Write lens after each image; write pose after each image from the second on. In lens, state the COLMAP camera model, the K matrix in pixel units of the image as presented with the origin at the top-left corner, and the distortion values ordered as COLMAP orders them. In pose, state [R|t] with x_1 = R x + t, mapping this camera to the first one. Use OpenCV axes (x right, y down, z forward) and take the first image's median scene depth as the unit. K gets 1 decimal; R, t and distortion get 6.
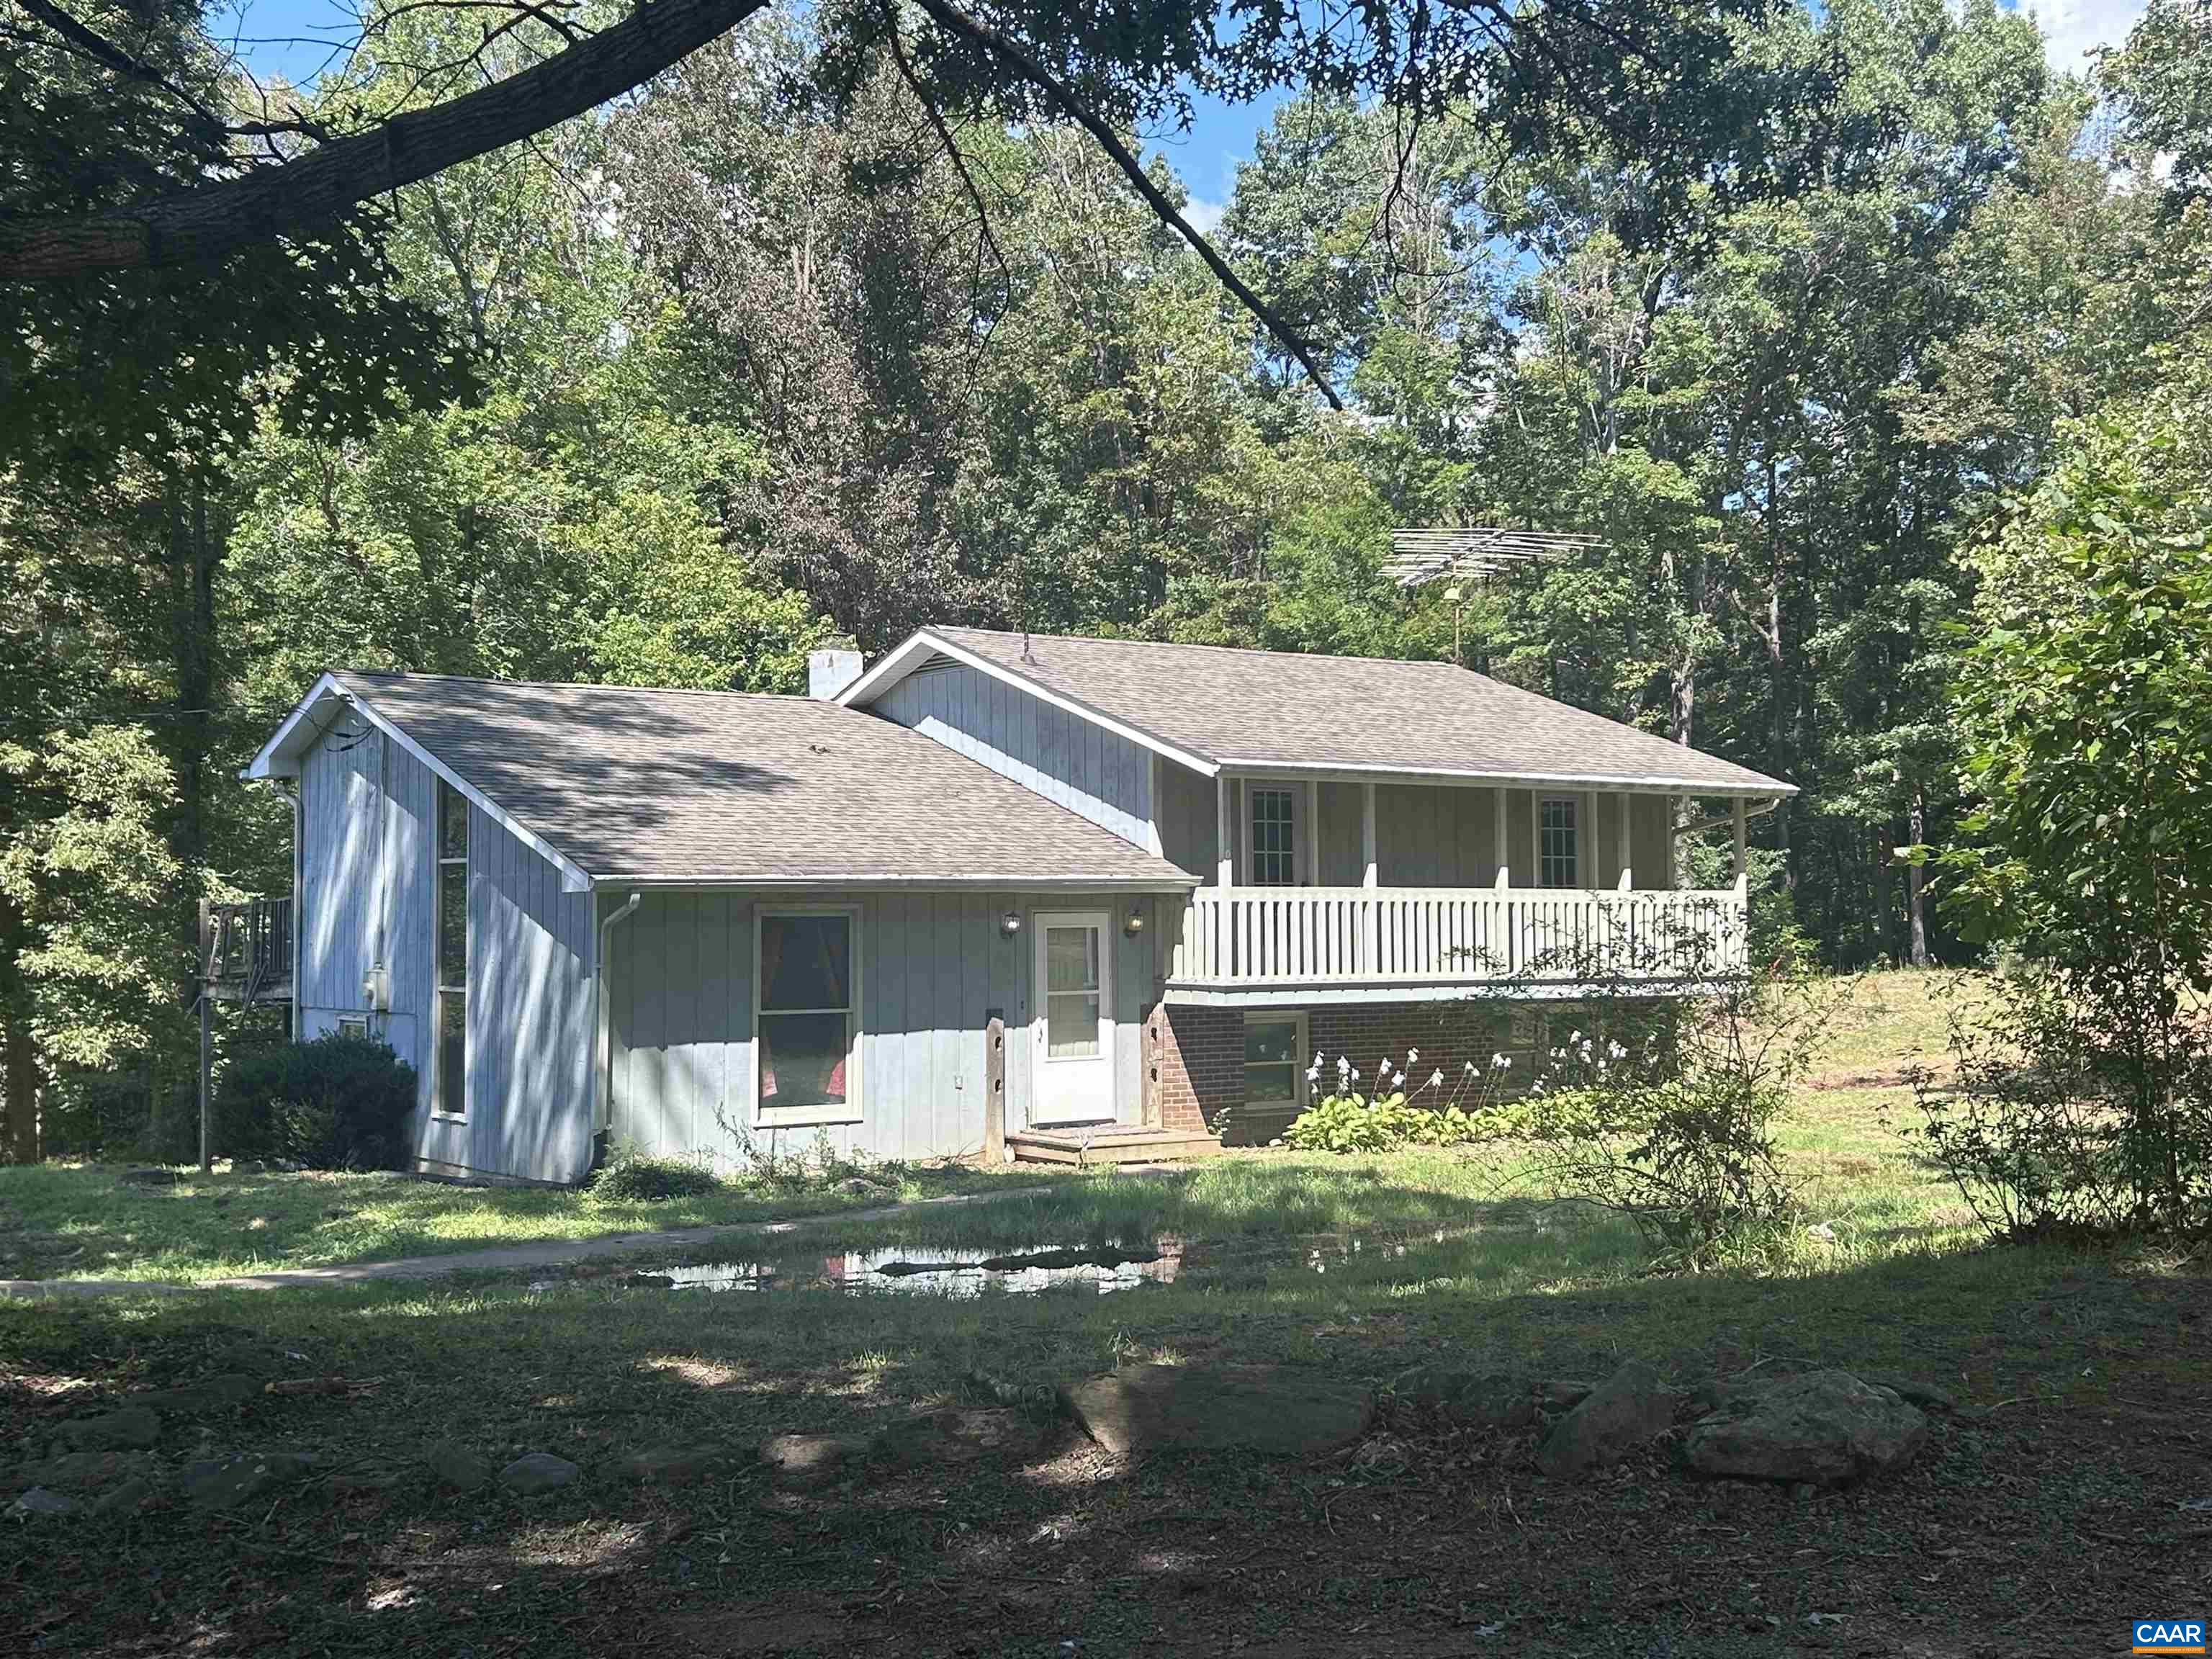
lens RADIAL K [[2476.8, 0, 1106.0], [0, 2476.8, 829.5], [0, 0, 1]] dist [-0.000722, -0.001361]
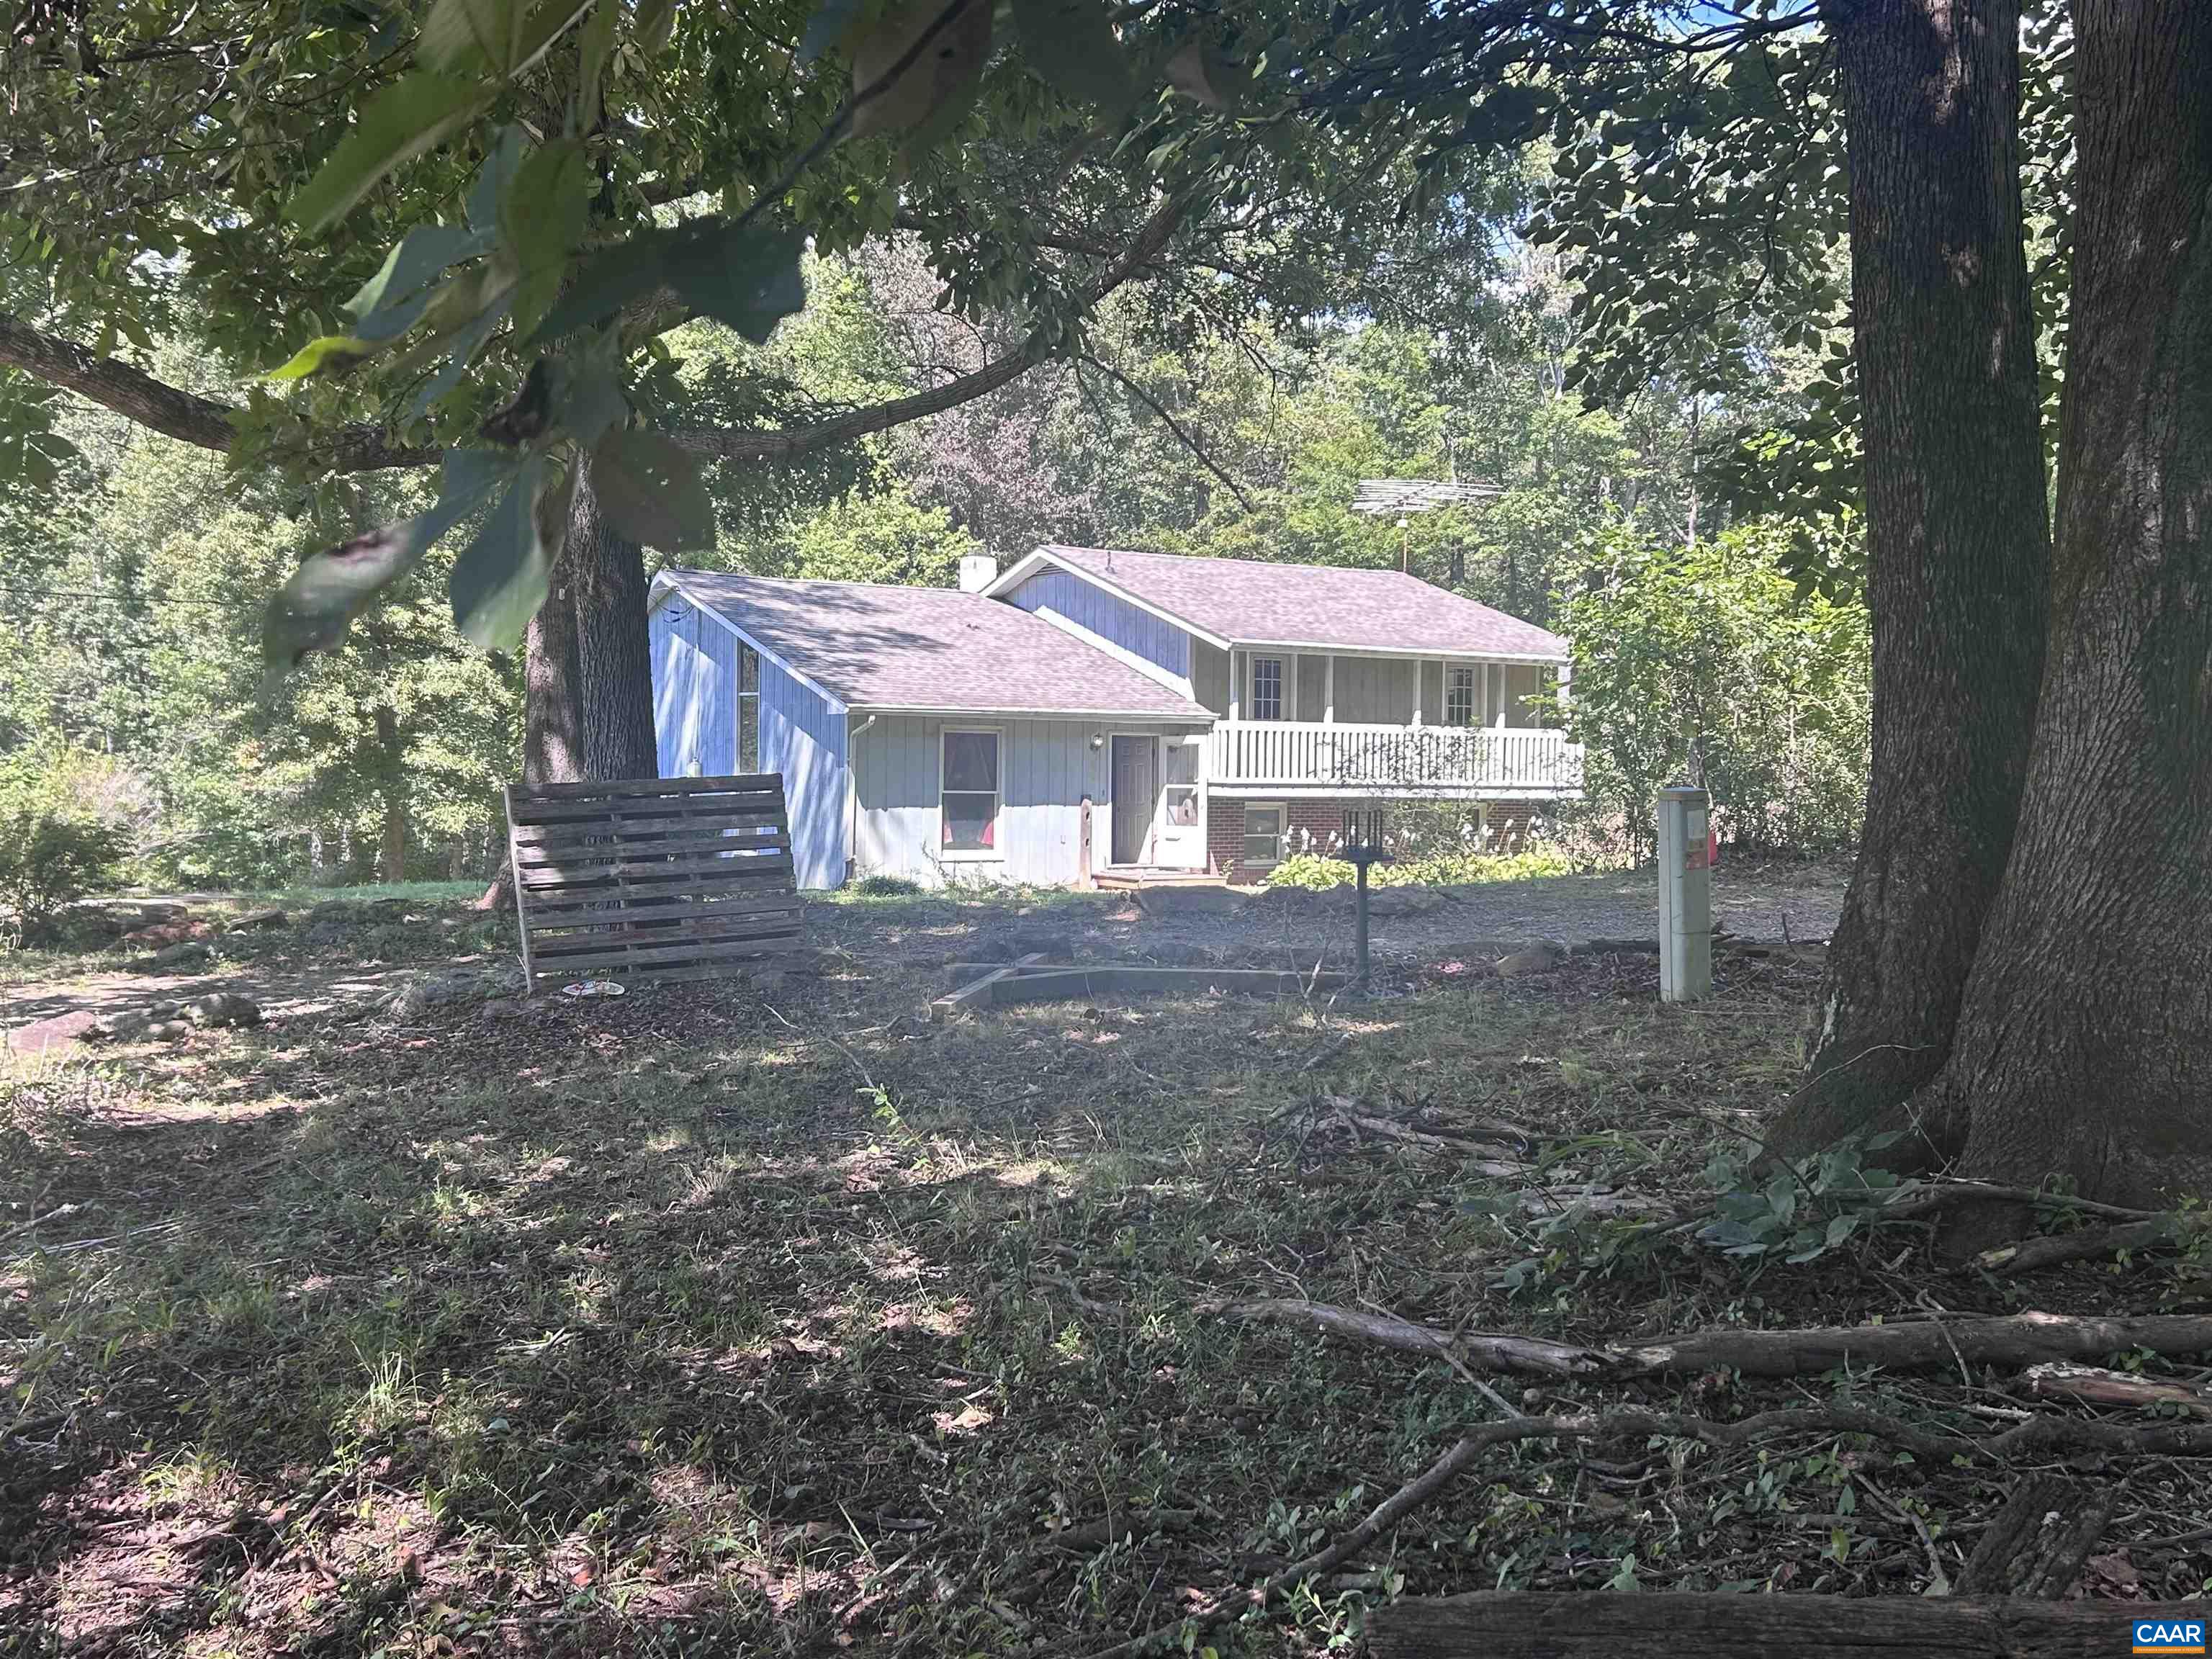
lens RADIAL K [[2204.5, 0, 1106.0], [0, 2204.5, 829.5], [0, 0, 1]] dist [0.106759, -0.003228]
pose [[0.999475, 0.020545, -0.025048, 0.003124], [-0.018842, 0.997612, 0.066443, 0.000702], [0.026354, -0.065936, 0.997476, -0.339406]]
